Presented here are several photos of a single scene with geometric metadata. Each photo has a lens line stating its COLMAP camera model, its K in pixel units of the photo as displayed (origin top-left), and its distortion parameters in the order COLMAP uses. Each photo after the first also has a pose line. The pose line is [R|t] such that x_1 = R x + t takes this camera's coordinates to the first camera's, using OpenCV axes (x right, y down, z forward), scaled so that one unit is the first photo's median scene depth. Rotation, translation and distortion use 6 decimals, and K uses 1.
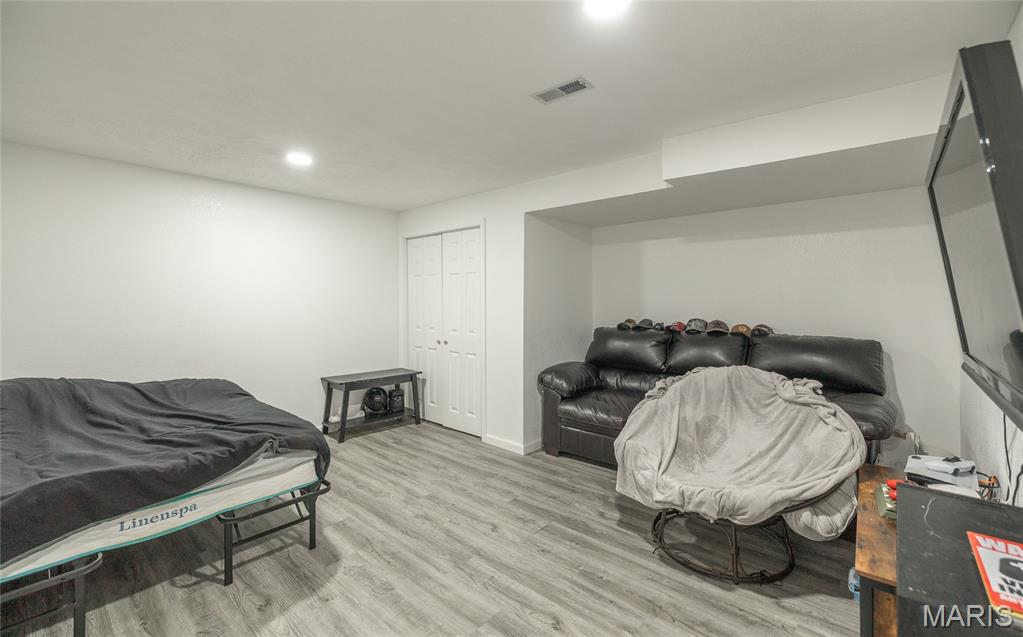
lens RADIAL K [[433.8, 0, 511.1], [0, 433.8, 313.2], [0, 0, 1]] dist [0.001521, 0.000019]
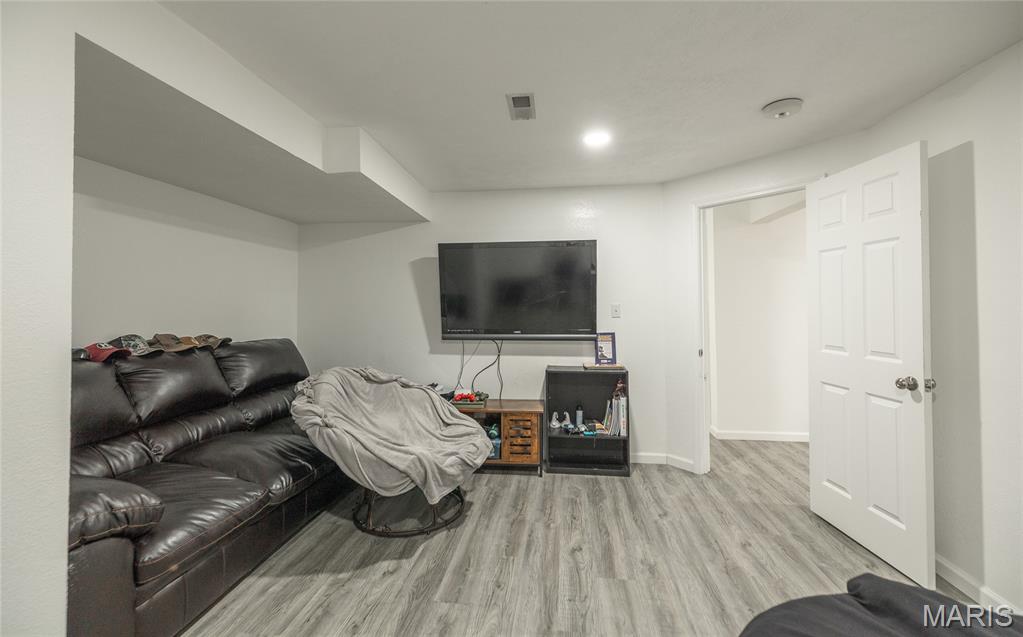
lens RADIAL K [[433.8, 0, 513.7], [0, 433.8, 309.6], [0, 0, 1]] dist [0.001521, 0.000019]
pose [[-0.568689, -0.002730, 0.822548, -0.722205], [0.031491, 0.999189, 0.025088, -0.039412], [-0.821949, 0.040170, -0.568142, 1.568416]]
